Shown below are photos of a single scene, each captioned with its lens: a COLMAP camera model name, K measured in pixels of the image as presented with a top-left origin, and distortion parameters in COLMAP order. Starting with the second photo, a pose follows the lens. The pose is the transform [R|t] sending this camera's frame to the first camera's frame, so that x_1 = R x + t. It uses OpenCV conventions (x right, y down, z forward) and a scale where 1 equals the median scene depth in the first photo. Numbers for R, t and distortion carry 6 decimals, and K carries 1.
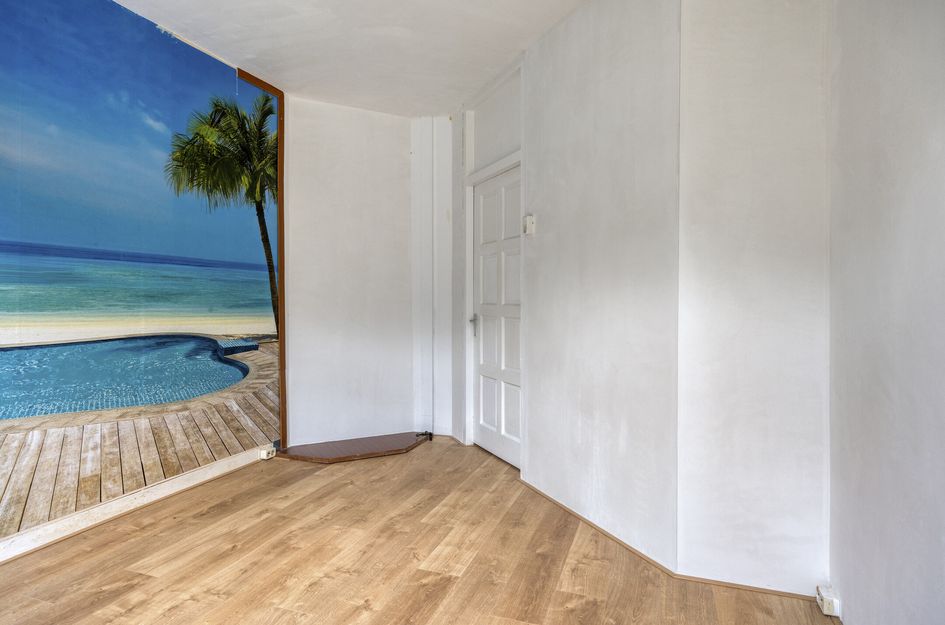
lens RADIAL K [[516.1, 0, 472.5], [0, 516.1, 306.8], [0, 0, 1]] dist [-0.010065, -0.000794]
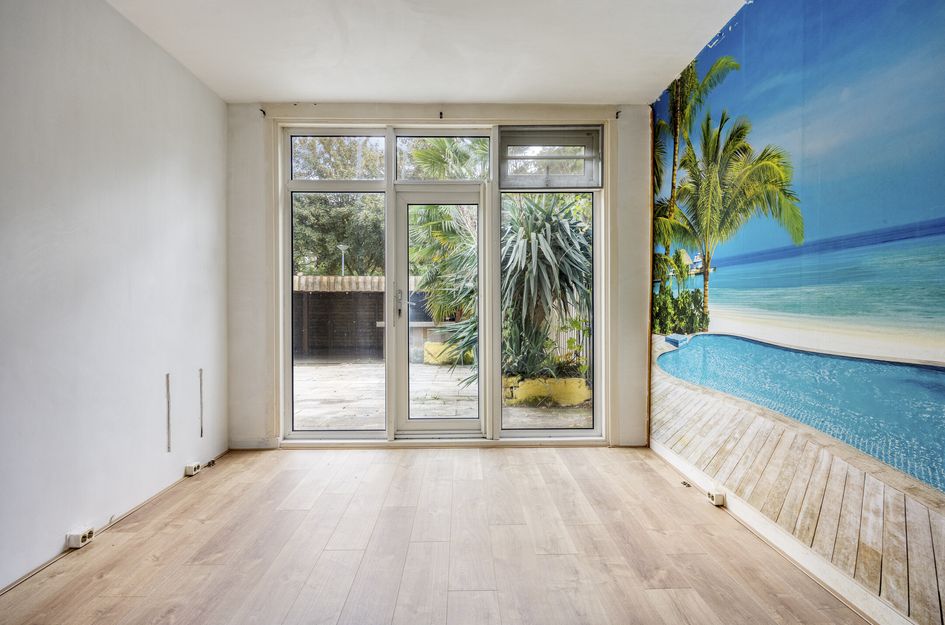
lens RADIAL K [[516.1, 0, 472.5], [0, 516.1, 306.8], [0, 0, 1]] dist [-0.010065, -0.000794]
pose [[-0.934074, 0.002067, -0.357074, 0.030822], [-0.004122, 0.999854, 0.016570, -0.017021], [0.357056, 0.016950, -0.933929, 1.529254]]
